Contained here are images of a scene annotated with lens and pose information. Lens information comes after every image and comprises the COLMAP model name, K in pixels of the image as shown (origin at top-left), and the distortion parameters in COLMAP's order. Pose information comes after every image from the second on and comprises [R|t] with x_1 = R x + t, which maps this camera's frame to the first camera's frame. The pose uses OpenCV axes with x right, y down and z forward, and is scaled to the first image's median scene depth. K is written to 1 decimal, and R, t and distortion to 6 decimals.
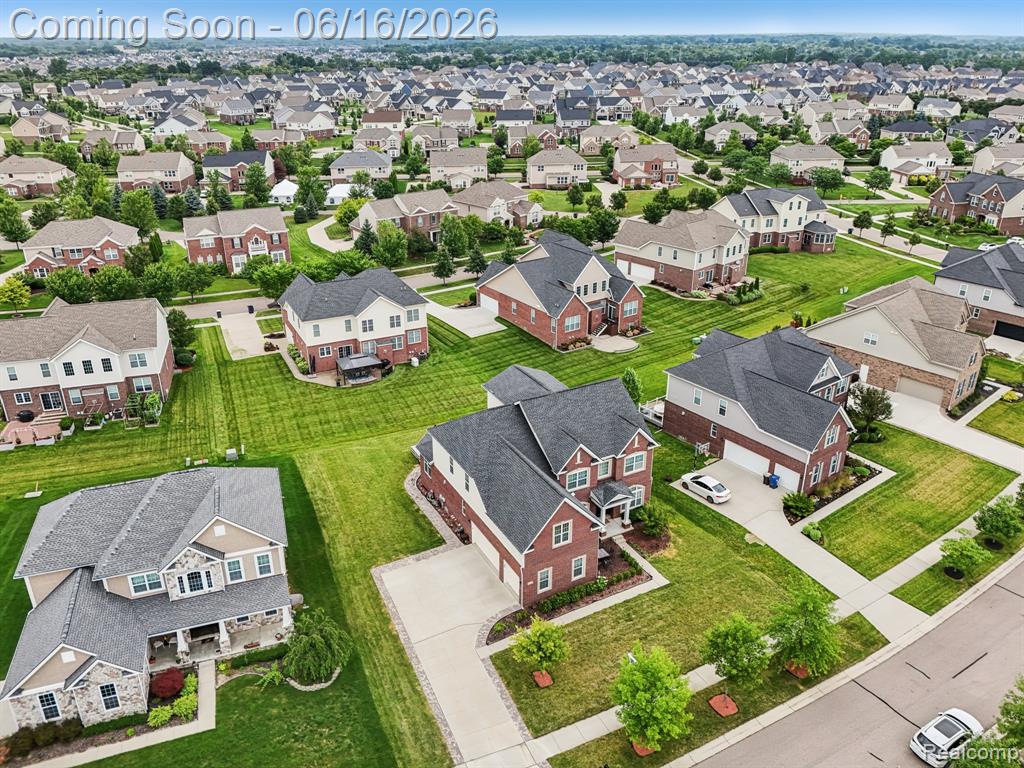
lens RADIAL K [[765.0, 0, 505.5], [0, 765.0, 364.5], [0, 0, 1]] dist [0.054413, -0.057187]
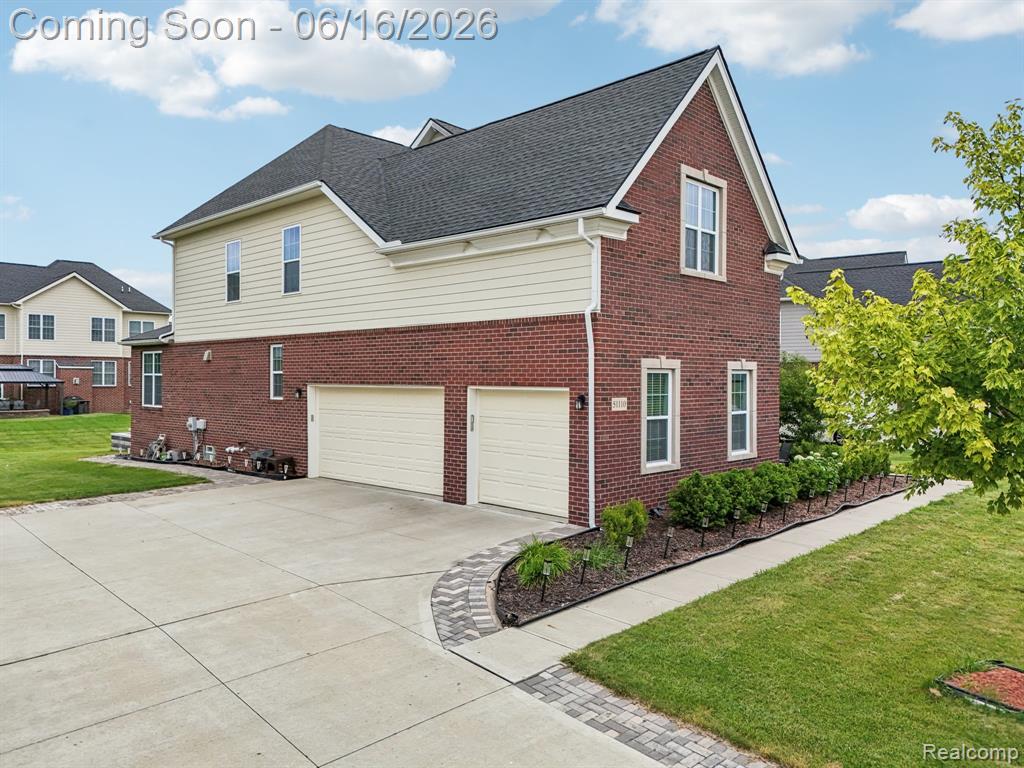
lens RADIAL K [[770.0, 0, 509.7], [0, 770.0, 373.1], [0, 0, 1]] dist [0.028191, -0.004020]
pose [[0.952484, 0.009262, 0.304447, -0.046071], [0.111556, 0.919477, -0.376984, 0.240800], [-0.283424, 0.393034, 0.874755, 0.542496]]
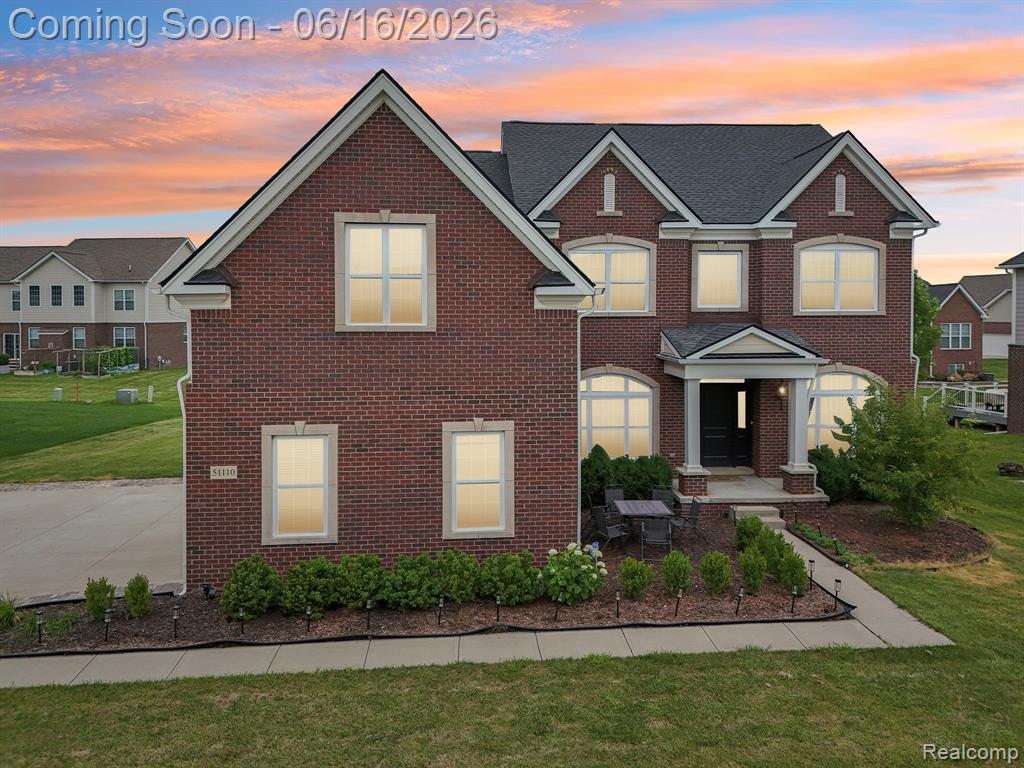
lens RADIAL K [[779.5, 0, 514.4], [0, 779.5, 326.5], [0, 0, 1]] dist [0.073178, -0.115227]
pose [[0.914924, 0.008375, -0.403539, 0.137983], [-0.157604, 0.927830, -0.338072, 0.208111], [0.371584, 0.372909, 0.850214, 0.549563]]
